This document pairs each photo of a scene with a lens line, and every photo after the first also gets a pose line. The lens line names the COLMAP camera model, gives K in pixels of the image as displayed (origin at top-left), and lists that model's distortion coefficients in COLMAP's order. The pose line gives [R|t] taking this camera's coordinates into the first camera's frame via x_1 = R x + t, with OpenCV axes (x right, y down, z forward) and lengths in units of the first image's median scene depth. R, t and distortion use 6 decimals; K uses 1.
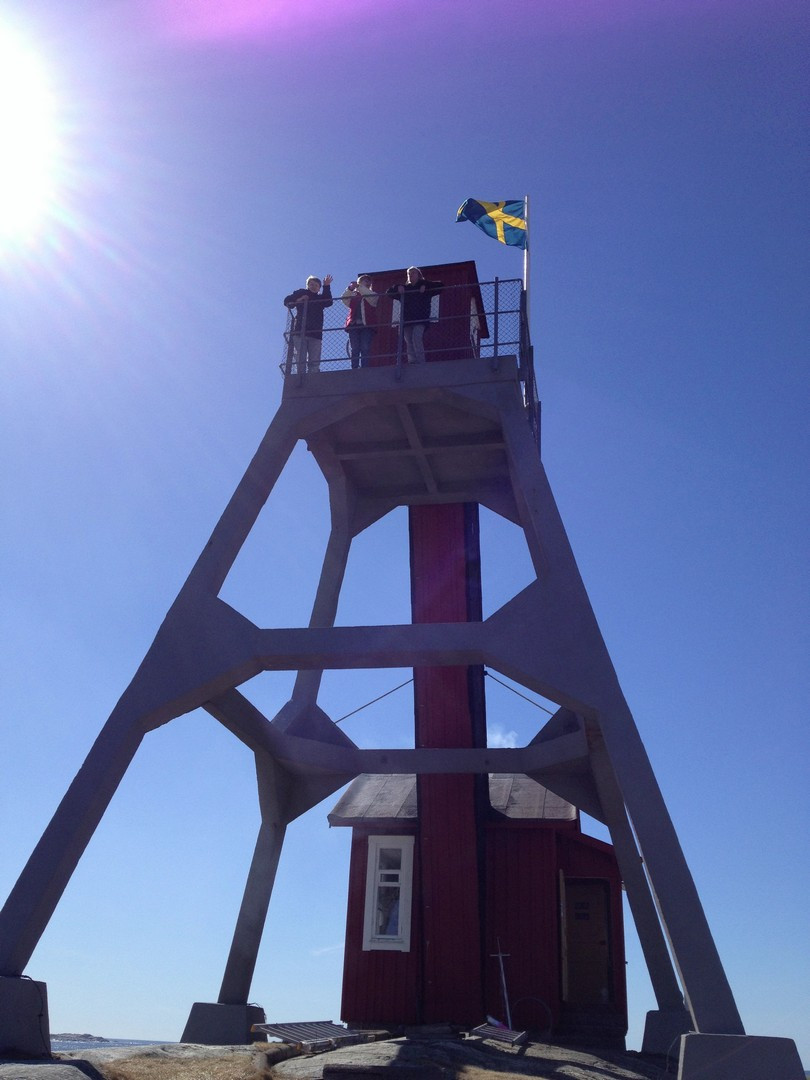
lens RADIAL K [[1104.1, 0, 405.0], [0, 1104.1, 540.0], [0, 0, 1]] dist [0.008783, -0.149098]
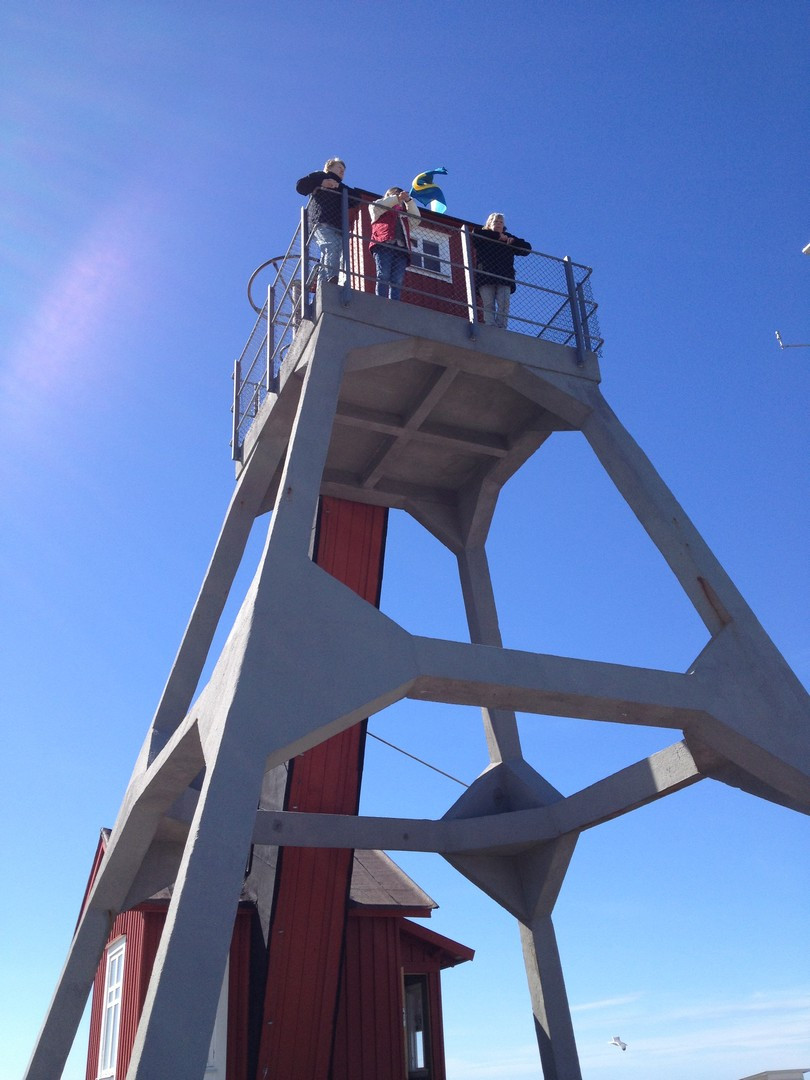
lens RADIAL K [[1104.1, 0, 405.0], [0, 1104.1, 540.0], [0, 0, 1]] dist [0.008783, -0.149098]
pose [[0.783669, 0.204679, 0.586489, -0.433533], [-0.178249, 0.978545, -0.103325, 0.075506], [-0.595055, -0.023569, 0.803339, 0.376070]]
